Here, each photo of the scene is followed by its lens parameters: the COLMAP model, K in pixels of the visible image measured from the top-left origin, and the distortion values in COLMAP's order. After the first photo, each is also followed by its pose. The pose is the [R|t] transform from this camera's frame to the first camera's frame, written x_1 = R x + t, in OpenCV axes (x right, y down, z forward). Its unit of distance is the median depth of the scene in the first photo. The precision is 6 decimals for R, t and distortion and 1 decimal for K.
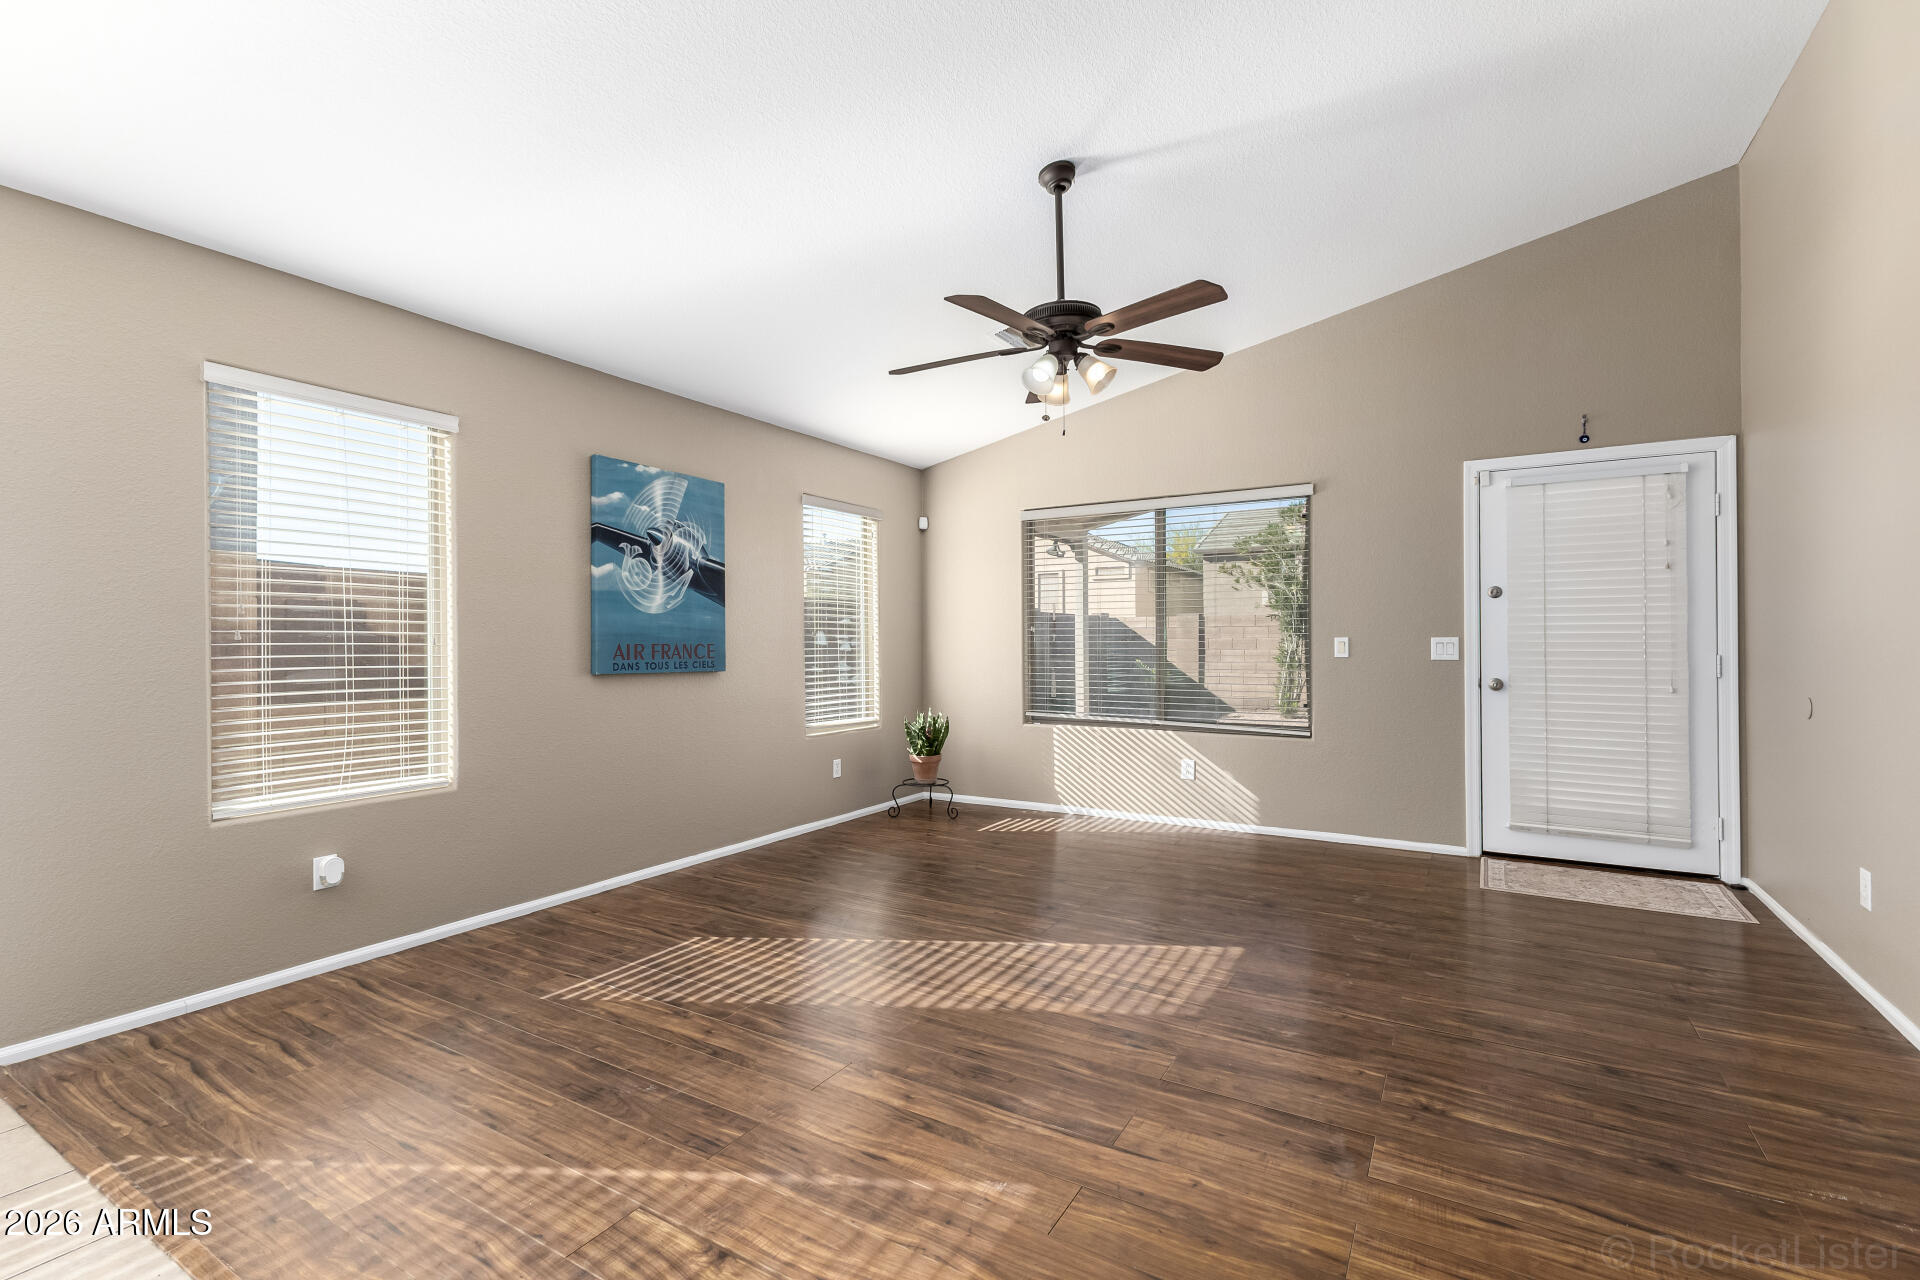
lens RADIAL K [[828.9, 0, 960.0], [0, 828.9, 640.0], [0, 0, 1]] dist [0.019273, -0.000266]
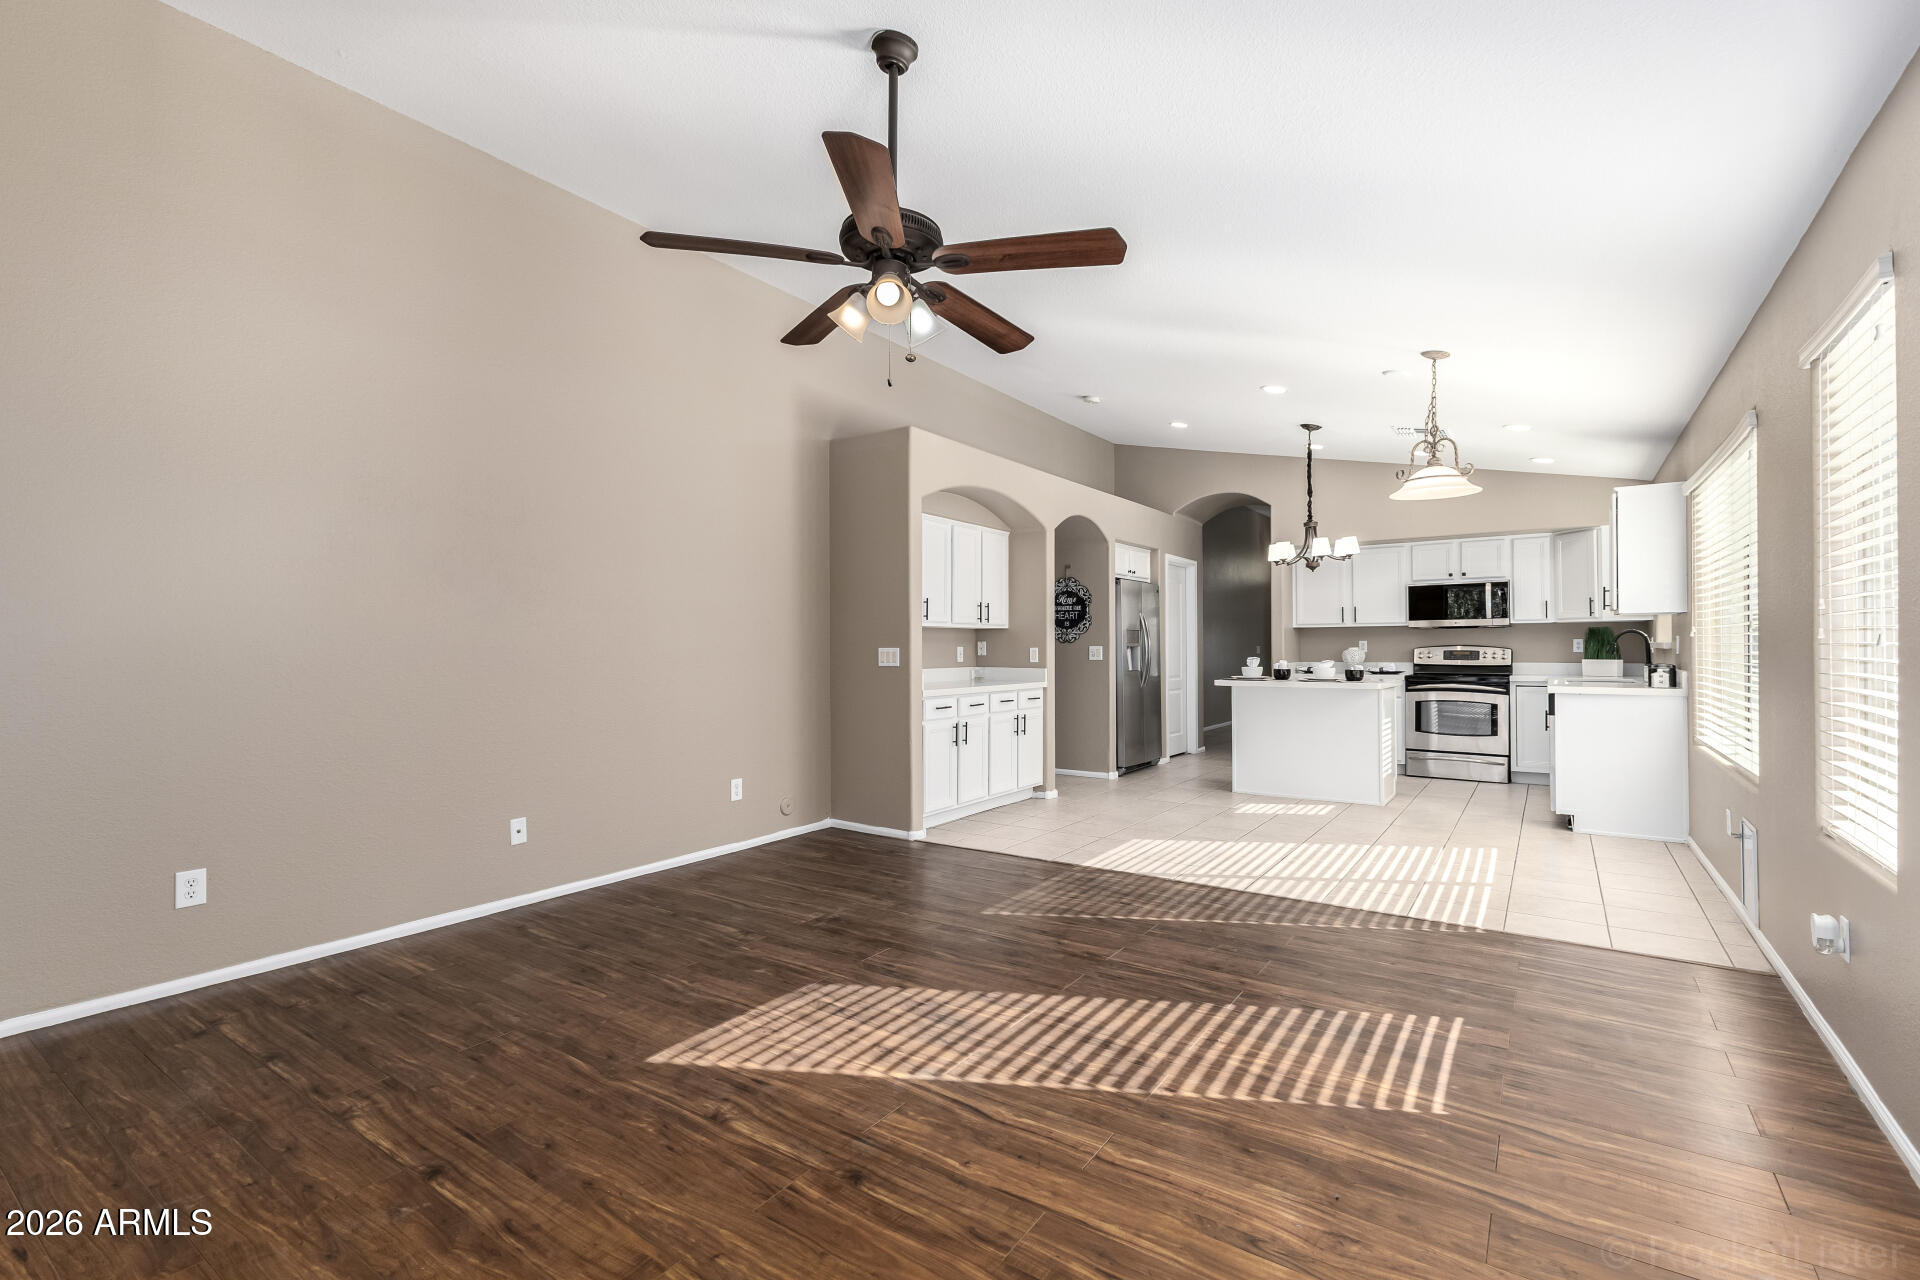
lens RADIAL K [[828.9, 0, 960.0], [0, 828.9, 640.0], [0, 0, 1]] dist [0.019273, -0.000266]
pose [[-0.998114, 0.010321, 0.060522, 0.007288], [0.009619, 0.999883, -0.011868, 0.001544], [-0.060637, -0.011263, -0.998096, 1.725370]]
